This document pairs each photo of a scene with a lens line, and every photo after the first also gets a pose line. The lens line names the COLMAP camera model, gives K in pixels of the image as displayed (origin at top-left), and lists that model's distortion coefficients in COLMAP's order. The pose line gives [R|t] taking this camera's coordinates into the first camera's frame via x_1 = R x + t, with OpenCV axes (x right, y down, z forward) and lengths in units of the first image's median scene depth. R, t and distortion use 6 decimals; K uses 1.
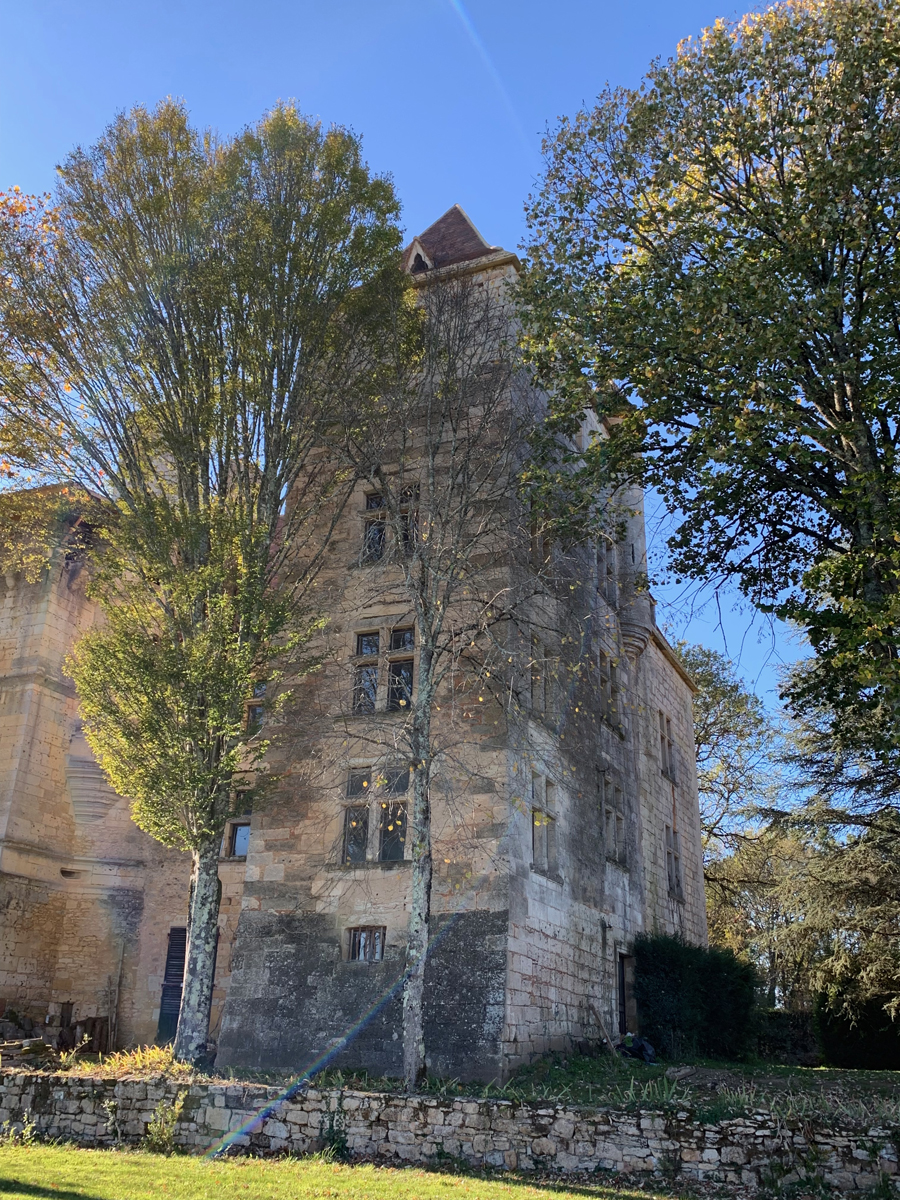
lens RADIAL K [[1050.7, 0, 450.6], [0, 1050.7, 601.3], [0, 0, 1]] dist [-0.010402, 0.000827]
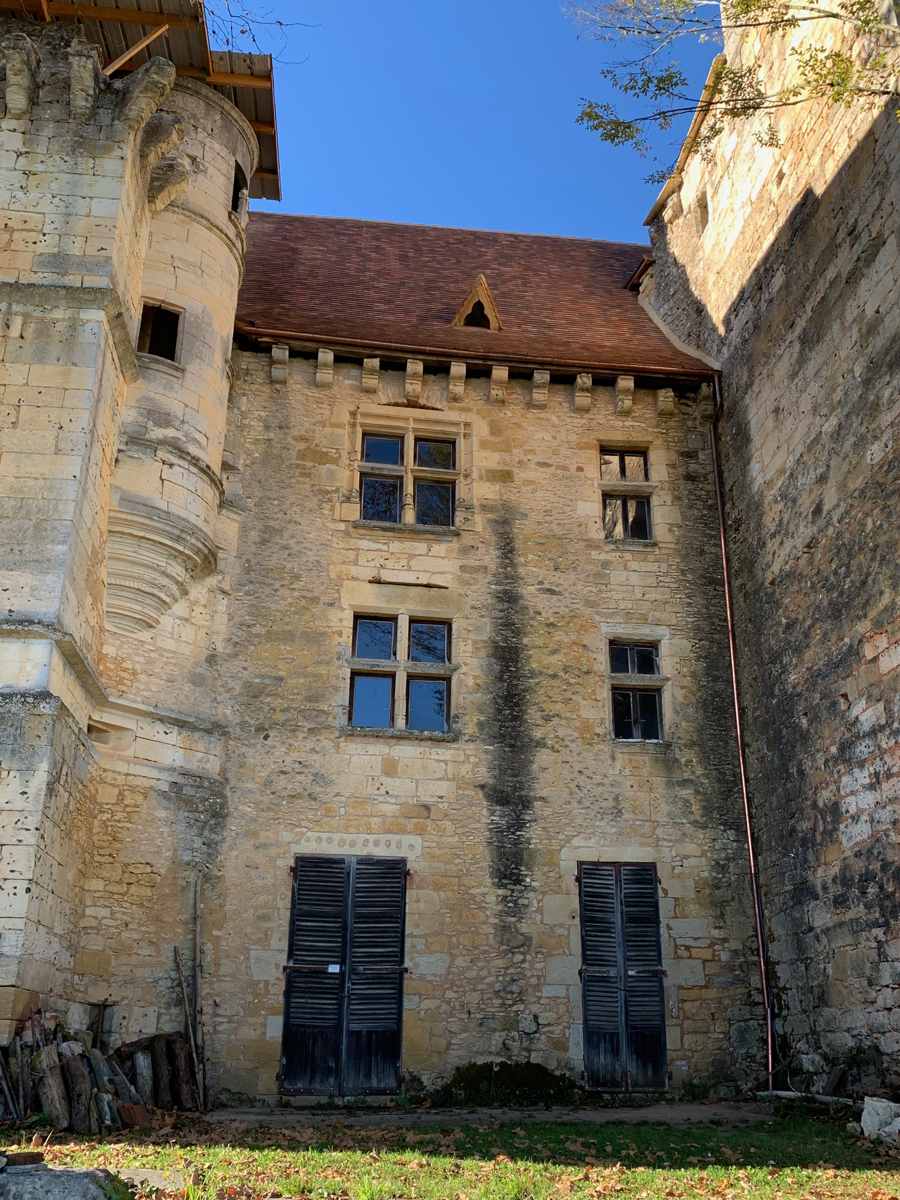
lens RADIAL K [[1117.1, 0, 450.0], [0, 1117.1, 598.0], [0, 0, 1]] dist [0.006181, 0.000000]
pose [[0.891105, 0.158496, 0.425219, -0.450115], [-0.165368, 0.986009, -0.020973, 0.187473], [-0.422594, -0.051628, 0.904847, 0.486240]]
